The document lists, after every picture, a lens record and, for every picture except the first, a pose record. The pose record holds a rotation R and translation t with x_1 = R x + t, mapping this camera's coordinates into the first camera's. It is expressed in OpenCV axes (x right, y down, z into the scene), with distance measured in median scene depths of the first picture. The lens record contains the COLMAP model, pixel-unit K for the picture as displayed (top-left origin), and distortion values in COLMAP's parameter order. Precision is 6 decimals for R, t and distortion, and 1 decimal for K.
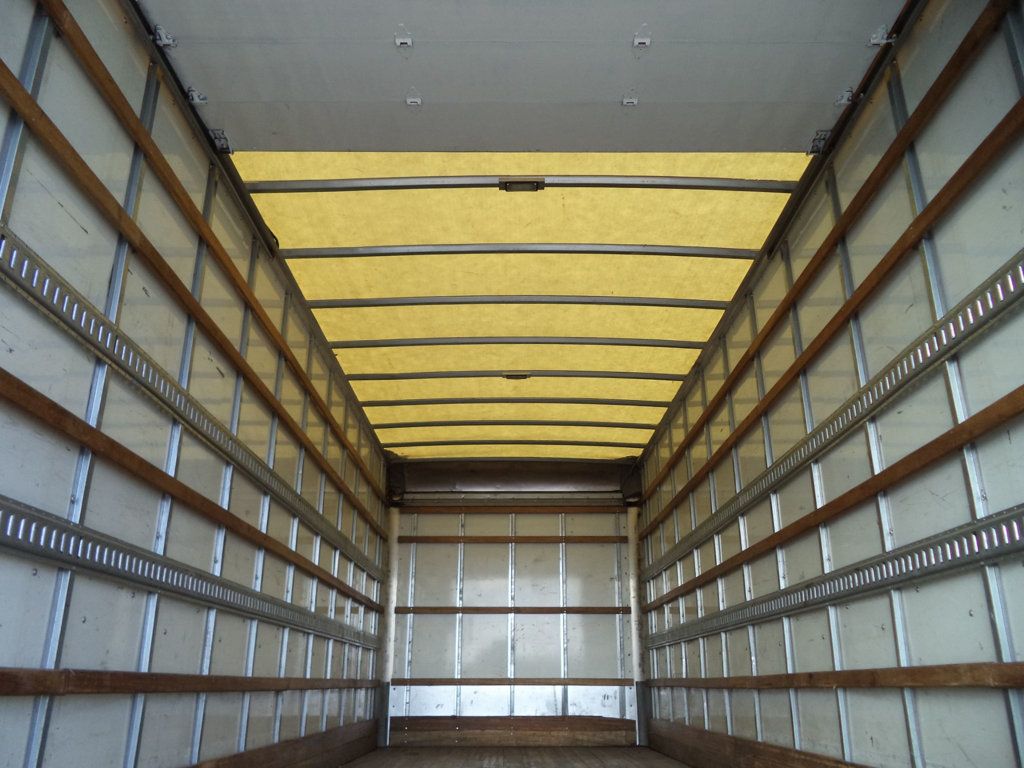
lens RADIAL K [[822.7, 0, 524.8], [0, 822.7, 383.7], [0, 0, 1]] dist [-0.012472, -0.004968]
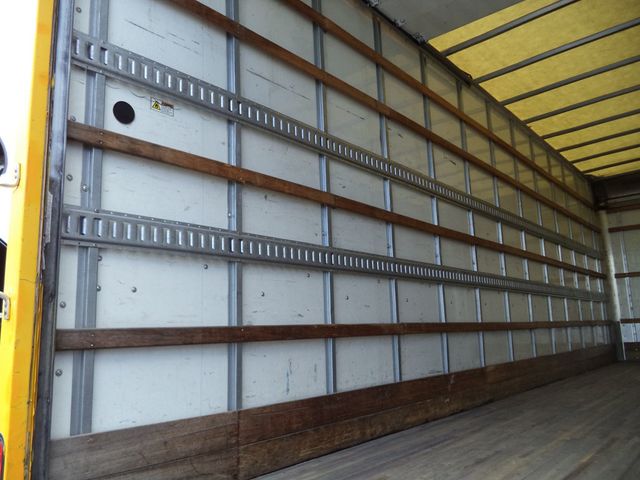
lens RADIAL K [[514.0, 0, 320.0], [0, 514.0, 240.0], [0, 0, 1]] dist [-0.012452, -0.006342]
pose [[0.751476, -0.136992, -0.645381, 0.077111], [0.253078, 0.963230, 0.090220, -0.017304], [0.609291, -0.231130, 0.758514, -0.049022]]
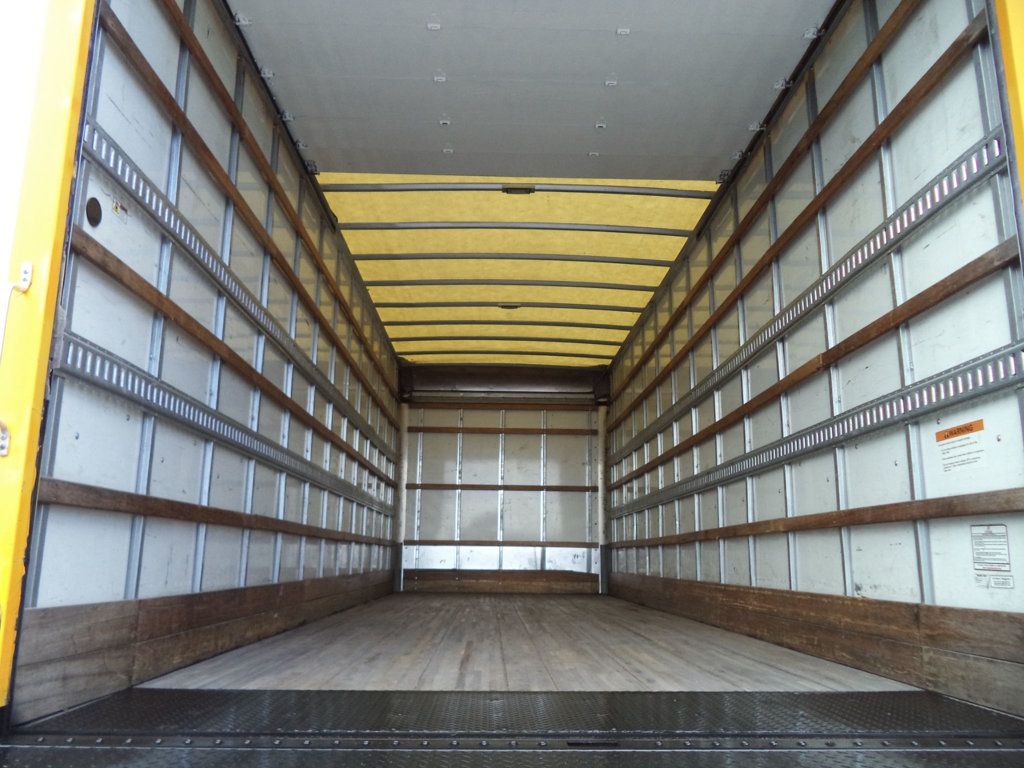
lens RADIAL K [[822.7, 0, 524.8], [0, 822.7, 383.7], [0, 0, 1]] dist [-0.012472, -0.004968]
pose [[0.999696, 0.015814, 0.018901, -0.009834], [-0.018307, 0.989990, 0.139945, -0.076696], [-0.016498, -0.140248, 0.989979, -0.295314]]
